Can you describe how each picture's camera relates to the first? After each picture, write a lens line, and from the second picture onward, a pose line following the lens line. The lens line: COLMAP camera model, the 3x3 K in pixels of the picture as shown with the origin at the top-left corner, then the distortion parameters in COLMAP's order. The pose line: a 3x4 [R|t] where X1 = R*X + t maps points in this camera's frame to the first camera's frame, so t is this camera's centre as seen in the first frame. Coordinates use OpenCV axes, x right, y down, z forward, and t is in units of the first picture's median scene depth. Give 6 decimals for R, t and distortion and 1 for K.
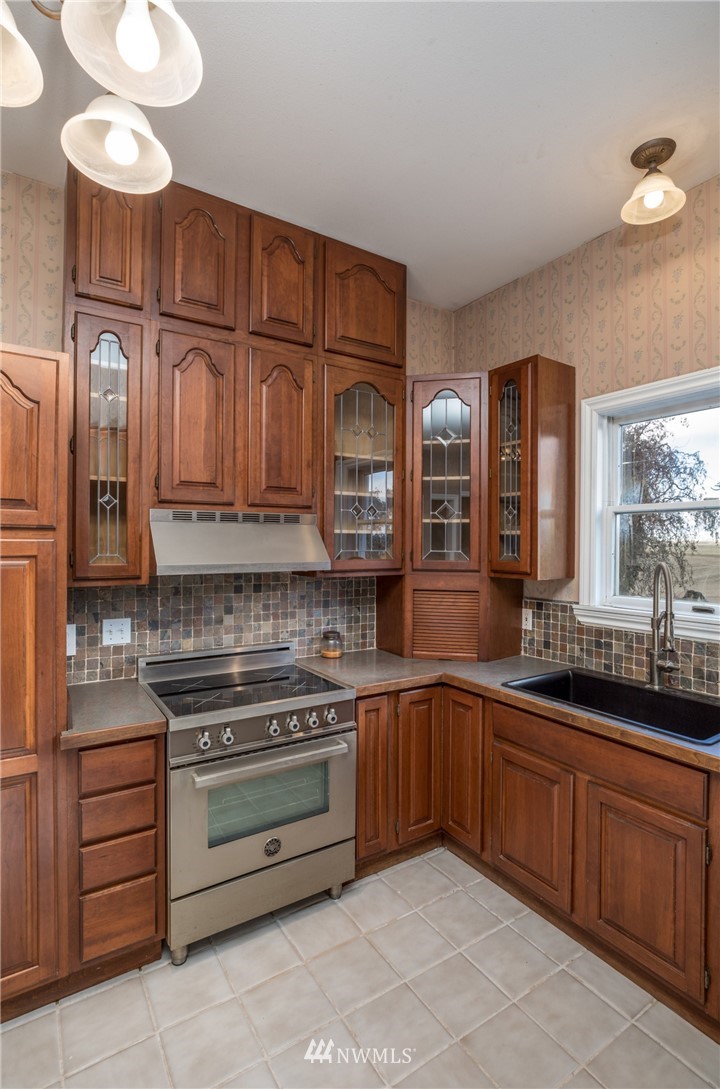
lens RADIAL K [[520.8, 0, 360.0], [0, 520.8, 544.5], [0, 0, 1]] dist [-0.036624, 0.012298]
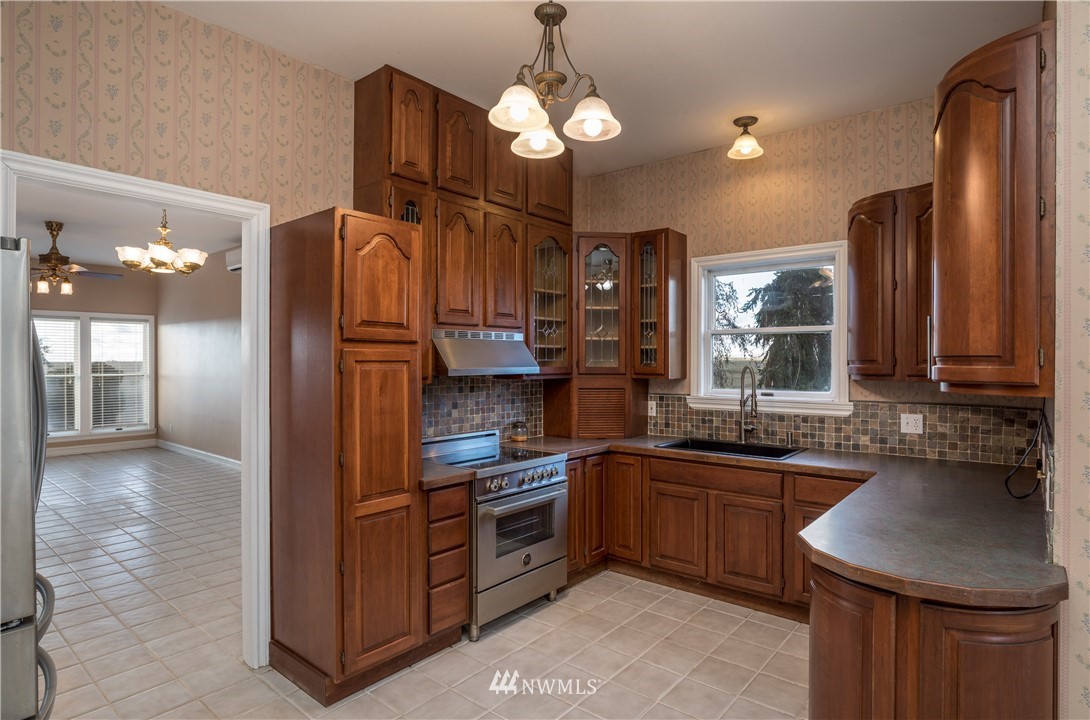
lens RADIAL K [[576.3, 0, 545.0], [0, 576.3, 360.0], [0, 0, 1]] dist [-0.033513, 0.000123]
pose [[0.953843, -0.003817, 0.300282, -0.504211], [0.004497, 0.999989, -0.001571, 0.015796], [-0.300272, 0.002849, 0.953849, -0.482353]]
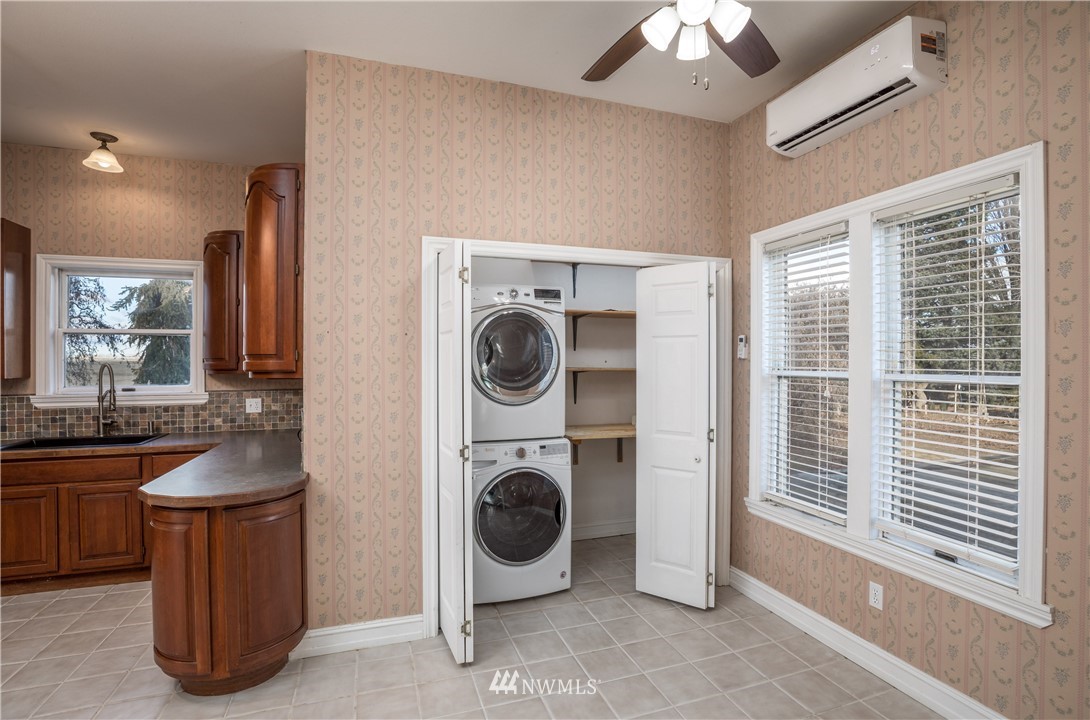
lens RADIAL K [[524.9, 0, 545.0], [0, 524.9, 360.0], [0, 0, 1]] dist [-0.046198, 0.016638]
pose [[0.240282, -0.006345, 0.970682, -0.658063], [0.007555, 0.999961, 0.004666, 0.023238], [-0.970674, 0.006213, 0.240320, -0.772668]]
